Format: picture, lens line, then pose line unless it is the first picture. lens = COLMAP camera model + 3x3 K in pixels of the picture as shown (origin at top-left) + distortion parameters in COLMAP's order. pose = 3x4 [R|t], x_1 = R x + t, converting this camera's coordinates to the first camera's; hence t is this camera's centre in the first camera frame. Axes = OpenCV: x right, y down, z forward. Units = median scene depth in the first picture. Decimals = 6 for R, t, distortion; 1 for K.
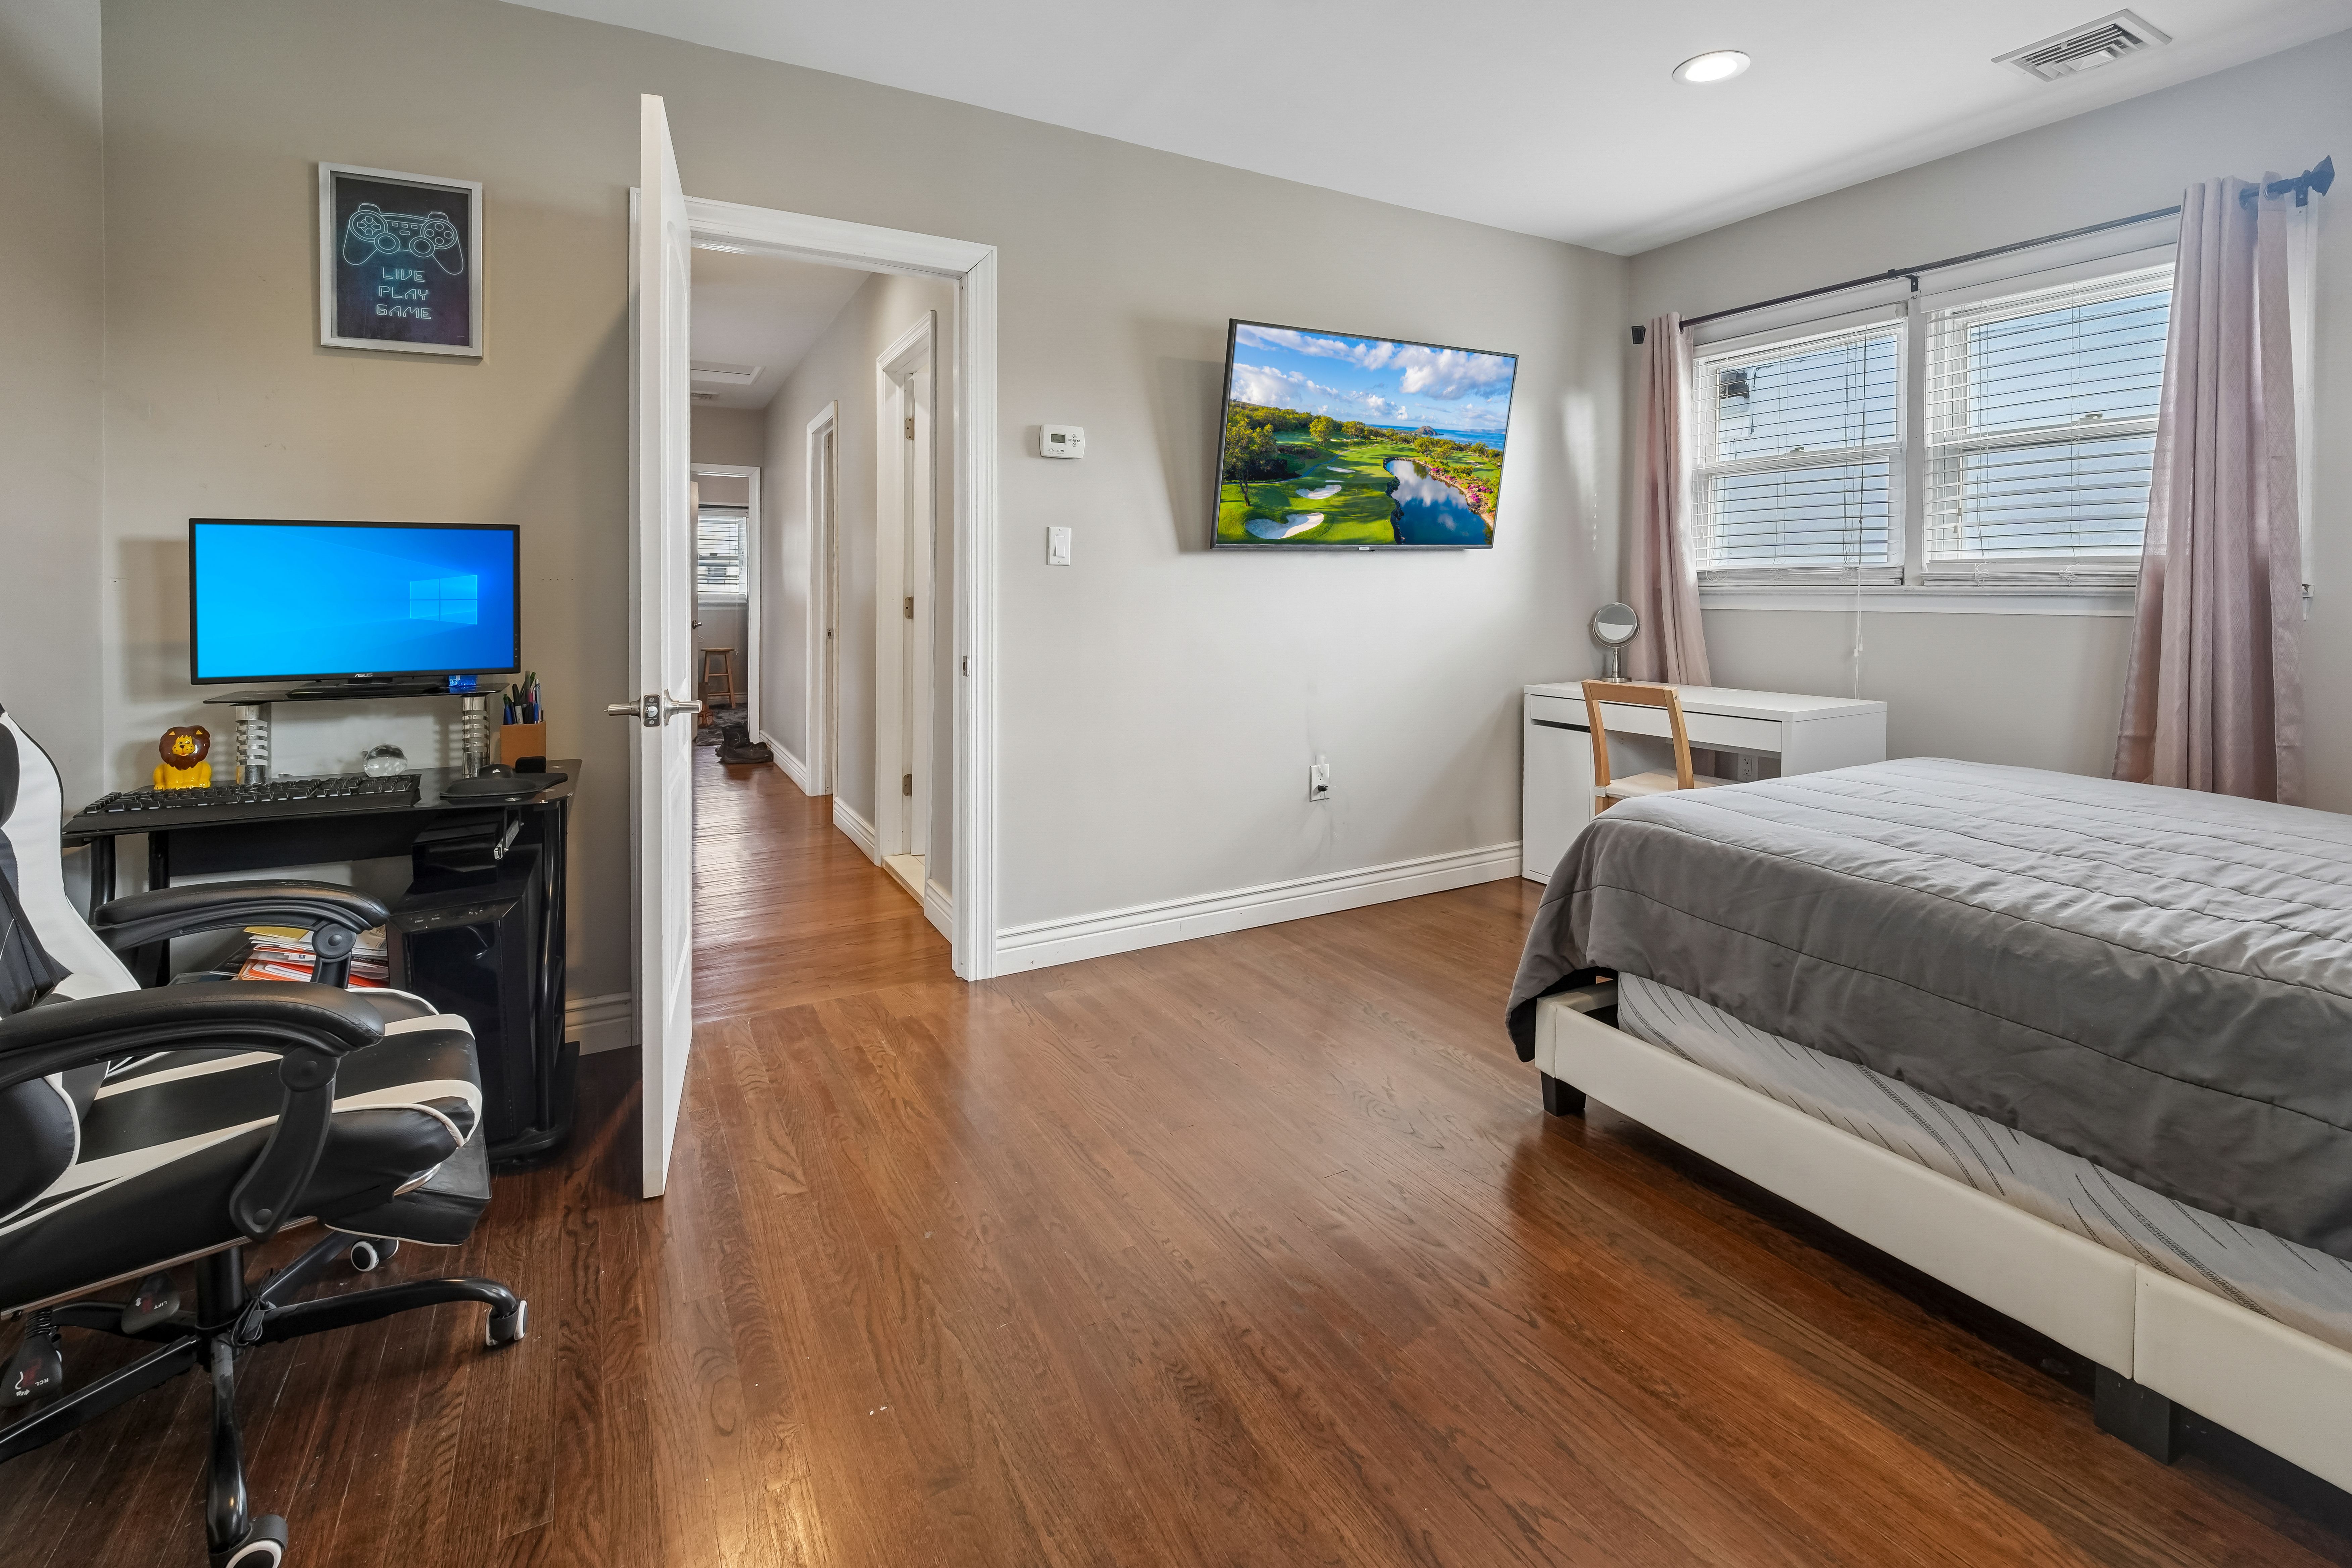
lens RADIAL K [[974.0, 0, 1176.0], [0, 974.0, 784.0], [0, 0, 1]] dist [0.016765, -0.013334]
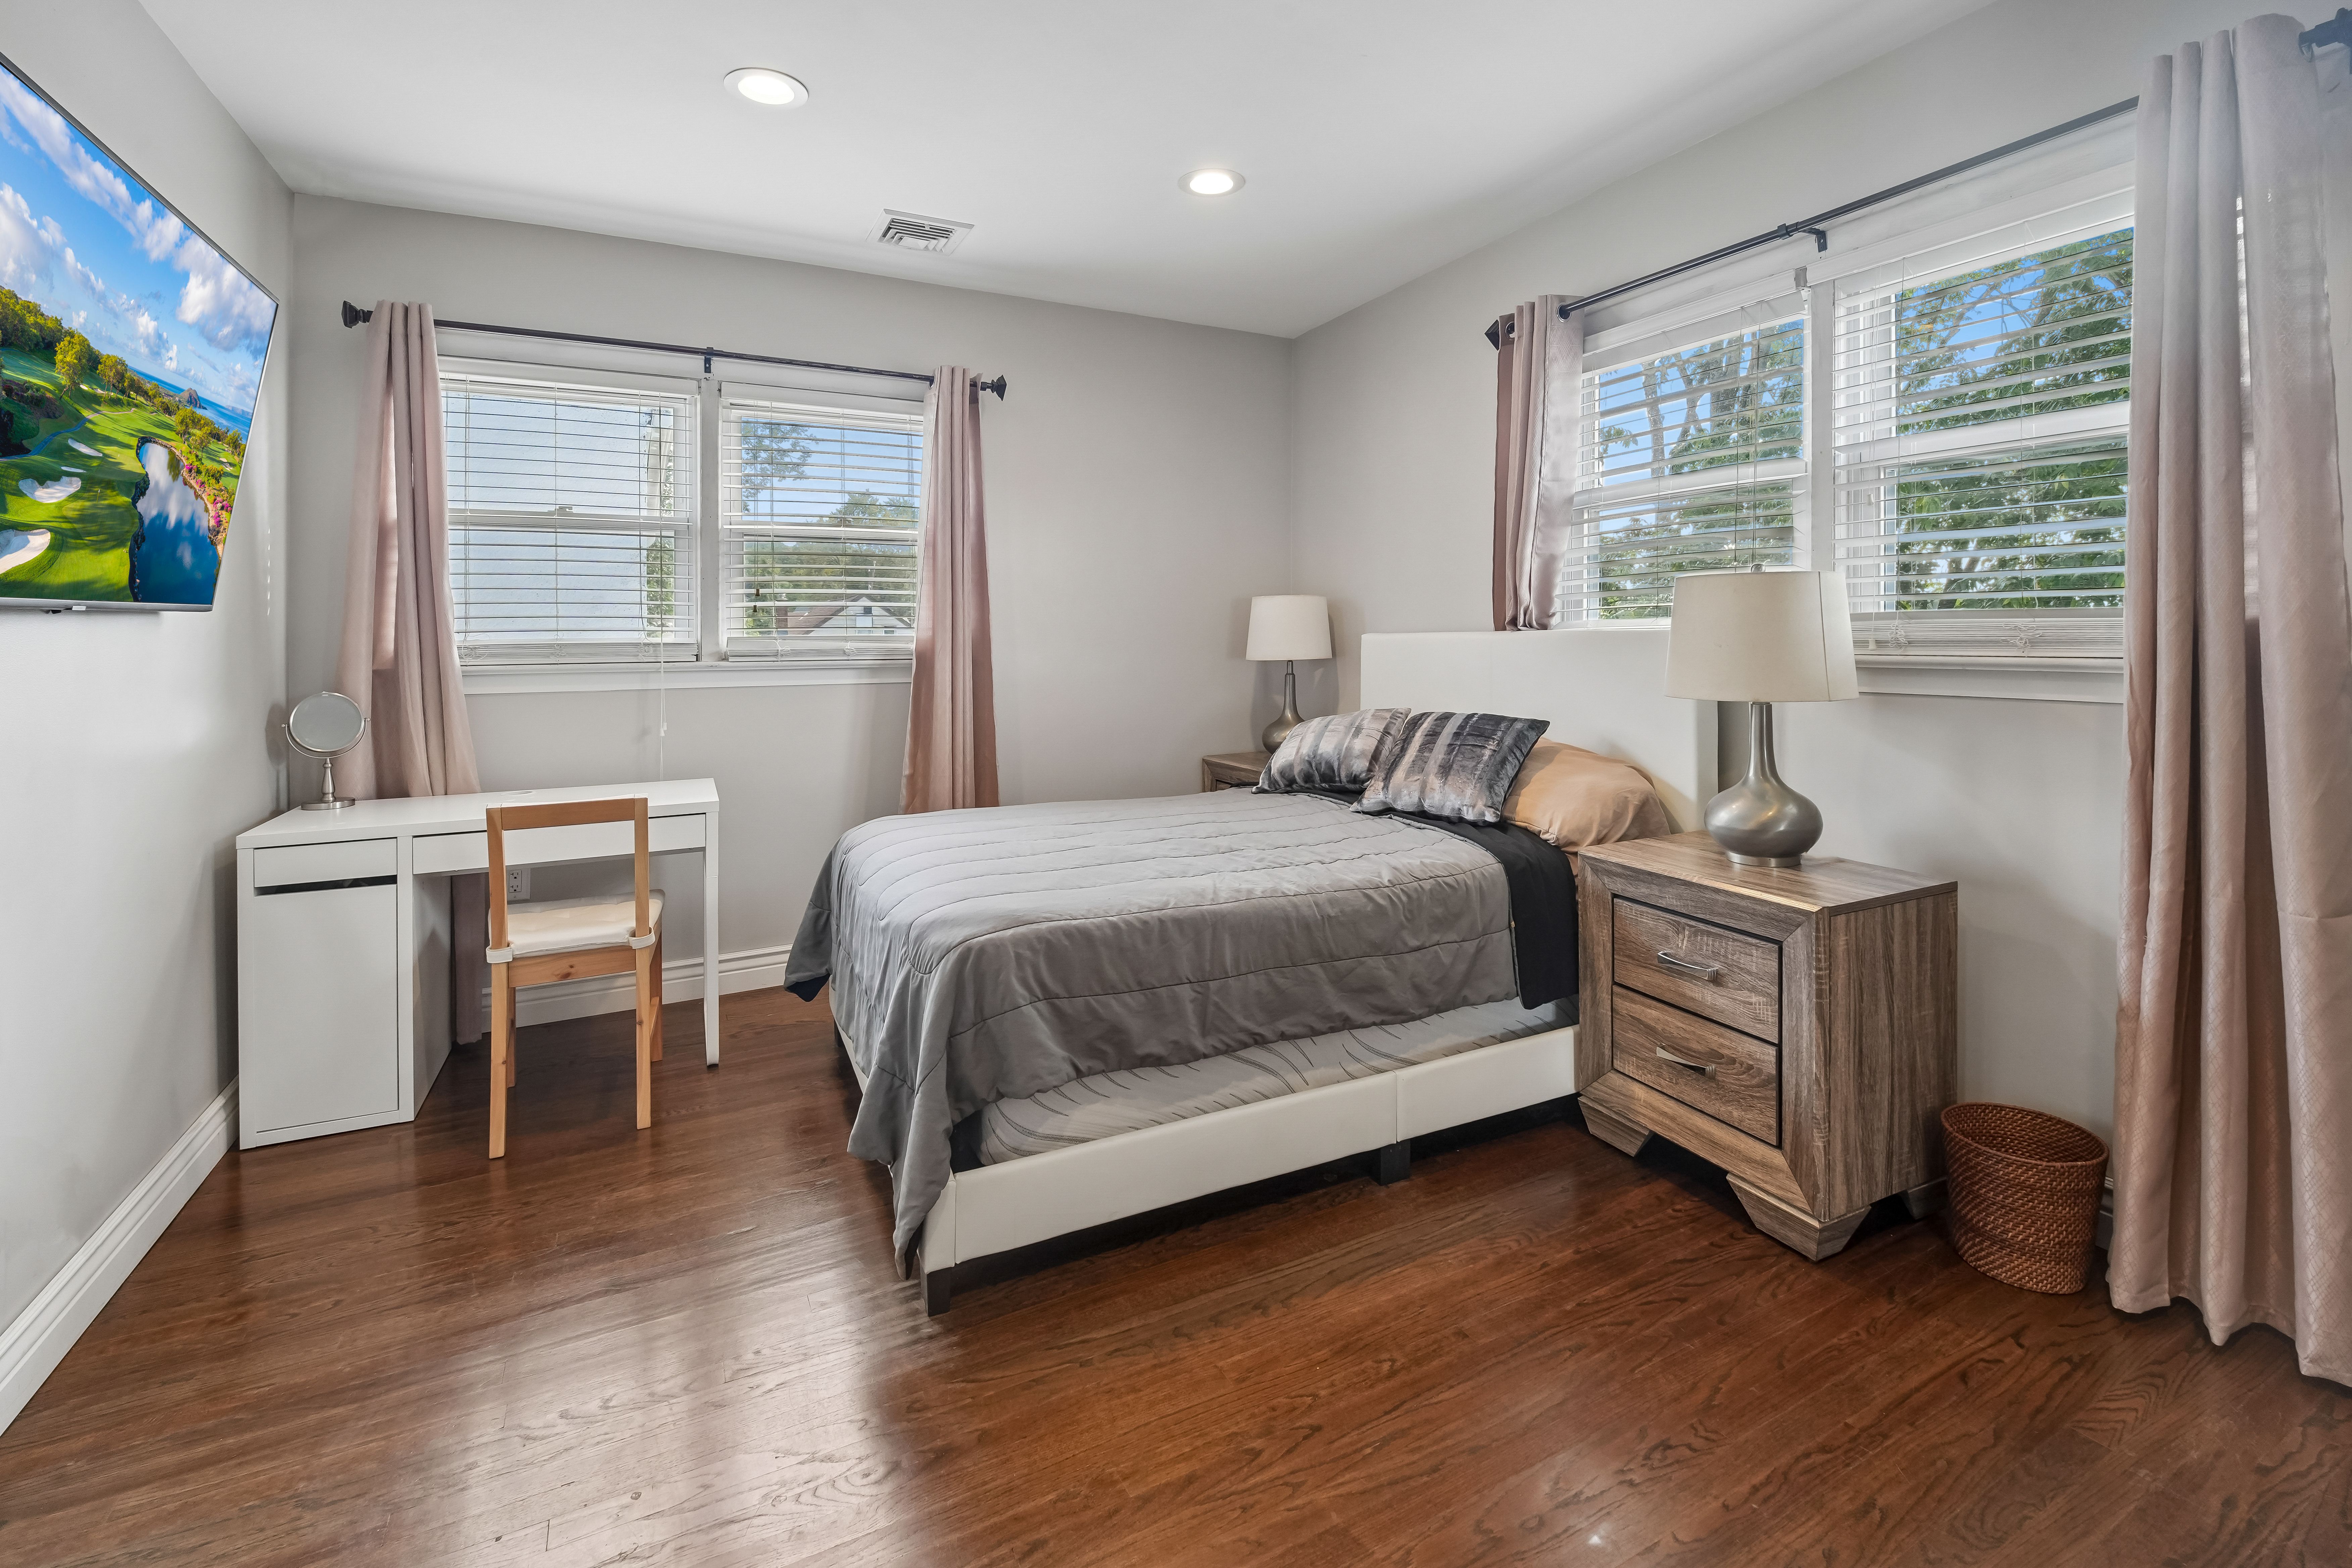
lens RADIAL K [[1031.9, 0, 1176.0], [0, 1031.9, 784.0], [0, 0, 1]] dist [0.002403, -0.014072]
pose [[0.053095, -0.141458, 0.988519, -0.301702], [0.204963, 0.970383, 0.127853, -0.123359], [-0.977329, 0.195821, 0.080516, 0.492937]]
